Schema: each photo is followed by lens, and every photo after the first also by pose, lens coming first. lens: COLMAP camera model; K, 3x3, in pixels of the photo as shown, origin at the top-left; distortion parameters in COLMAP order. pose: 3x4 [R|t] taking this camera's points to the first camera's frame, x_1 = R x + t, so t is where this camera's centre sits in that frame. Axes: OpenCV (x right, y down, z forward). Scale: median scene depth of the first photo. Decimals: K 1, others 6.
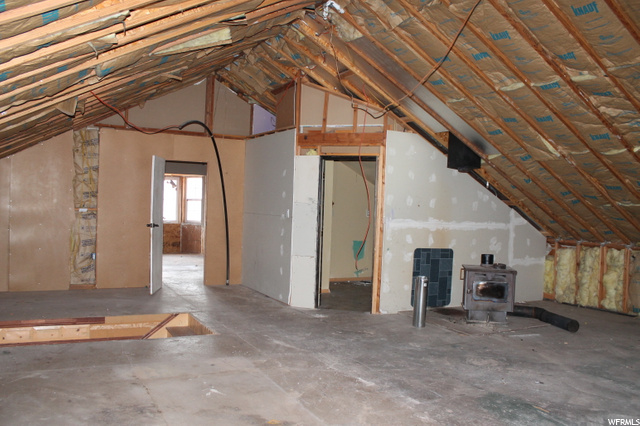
lens RADIAL K [[542.5, 0, 317.3], [0, 542.5, 224.7], [0, 0, 1]] dist [-0.183780, 0.176883]
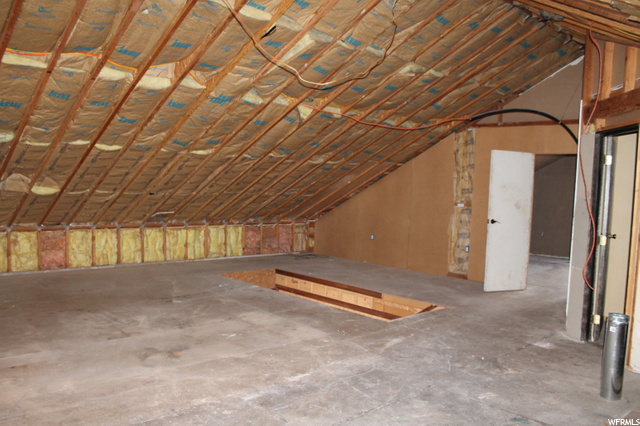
lens RADIAL K [[542.5, 0, 317.3], [0, 542.5, 224.7], [0, 0, 1]] dist [-0.183780, 0.176883]
pose [[0.265474, 0.045738, -0.963032, 0.523759], [-0.067475, 0.997306, 0.028765, 0.000690], [0.961754, 0.057344, 0.267845, 0.409303]]
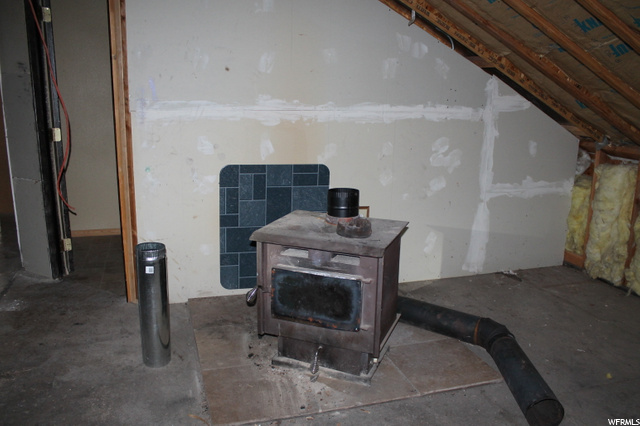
lens RADIAL K [[542.5, 0, 317.3], [0, 542.5, 224.7], [0, 0, 1]] dist [-0.183780, 0.176883]
pose [[0.981026, 0.030512, -0.191458, 0.312803], [0.010710, 0.977501, 0.210659, -0.001754], [0.193578, -0.208713, 0.958627, 0.514688]]
